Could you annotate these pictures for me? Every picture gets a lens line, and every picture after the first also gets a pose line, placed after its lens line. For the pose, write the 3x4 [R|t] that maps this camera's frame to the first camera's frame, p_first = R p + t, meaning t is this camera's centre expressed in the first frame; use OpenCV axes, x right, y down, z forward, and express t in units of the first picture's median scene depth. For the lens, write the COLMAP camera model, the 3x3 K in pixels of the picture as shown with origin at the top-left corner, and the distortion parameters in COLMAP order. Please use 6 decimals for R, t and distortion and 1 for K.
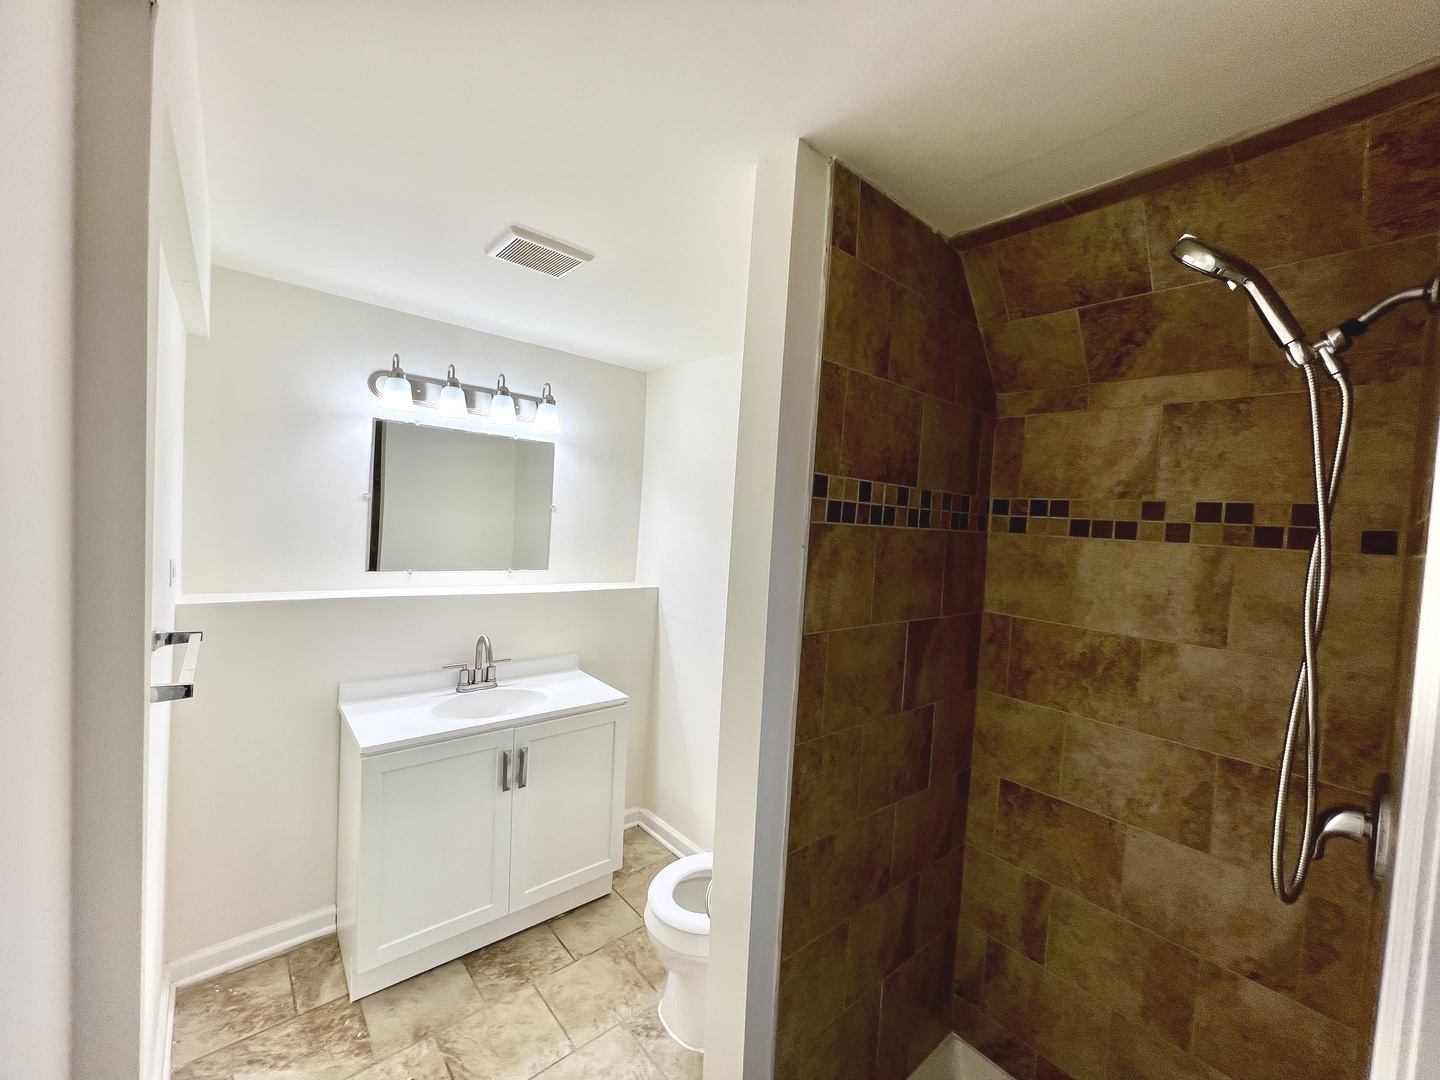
lens RADIAL K [[577.2, 0, 717.3], [0, 577.2, 541.9], [0, 0, 1]] dist [-0.001204, 0.000138]
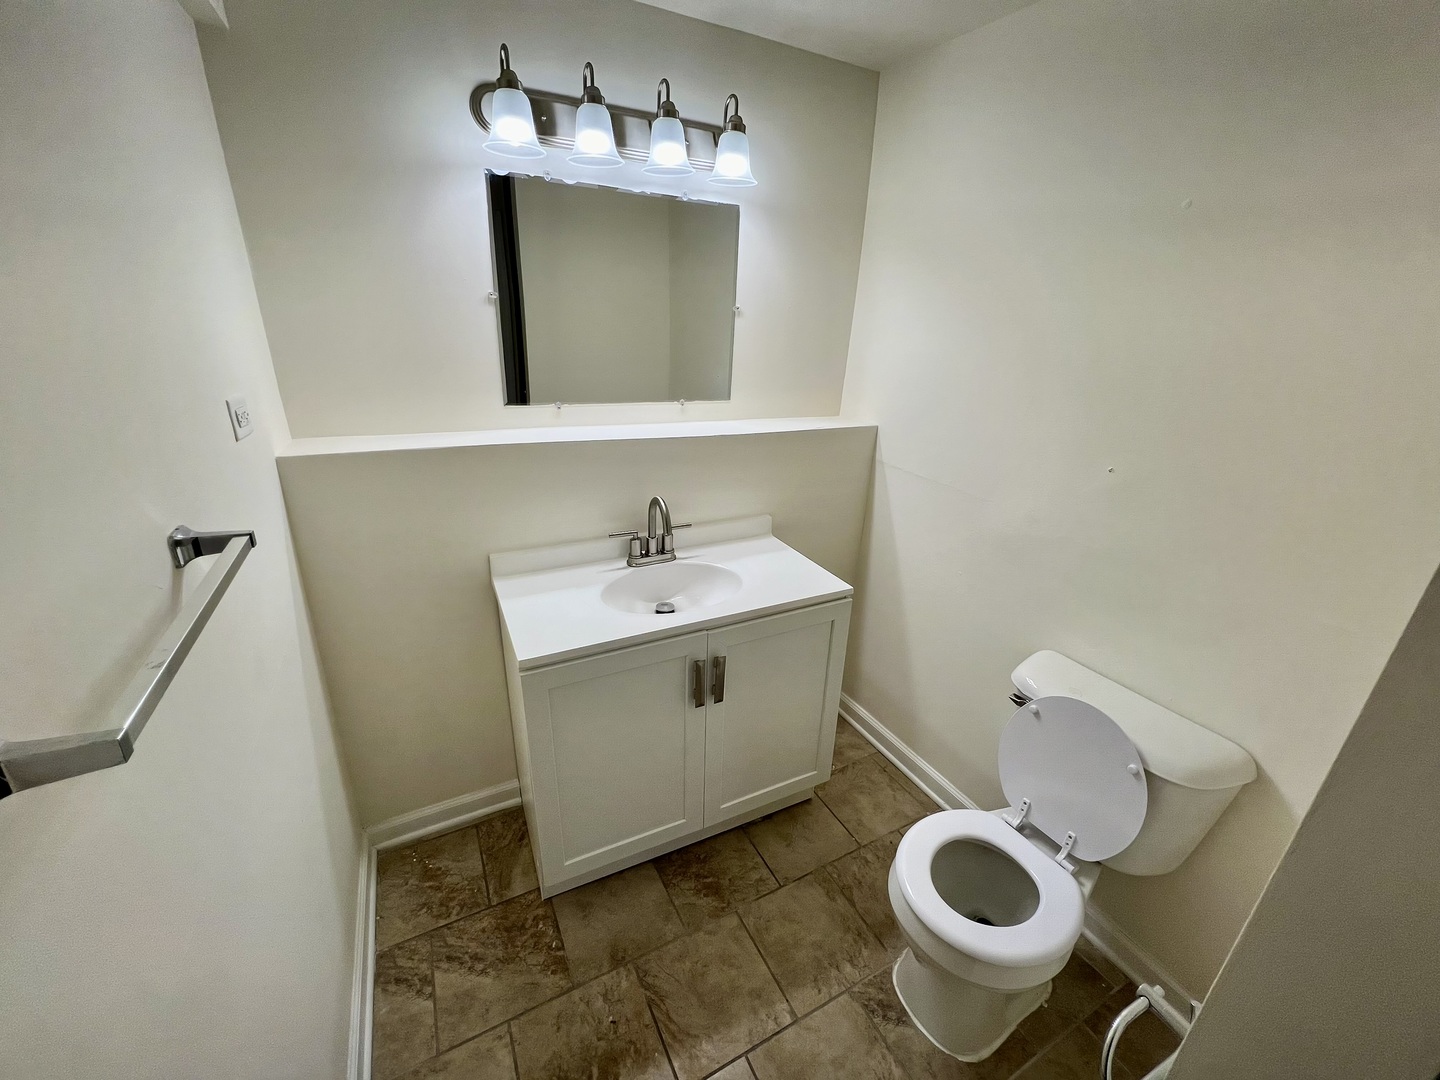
lens RADIAL K [[577.2, 0, 721.2], [0, 577.2, 539.2], [0, 0, 1]] dist [-0.001204, 0.000138]
pose [[0.973624, 0.063210, -0.219226, -0.181116], [0.007806, 0.951066, 0.308889, -0.014875], [0.228023, -0.302453, 0.925488, 0.359699]]
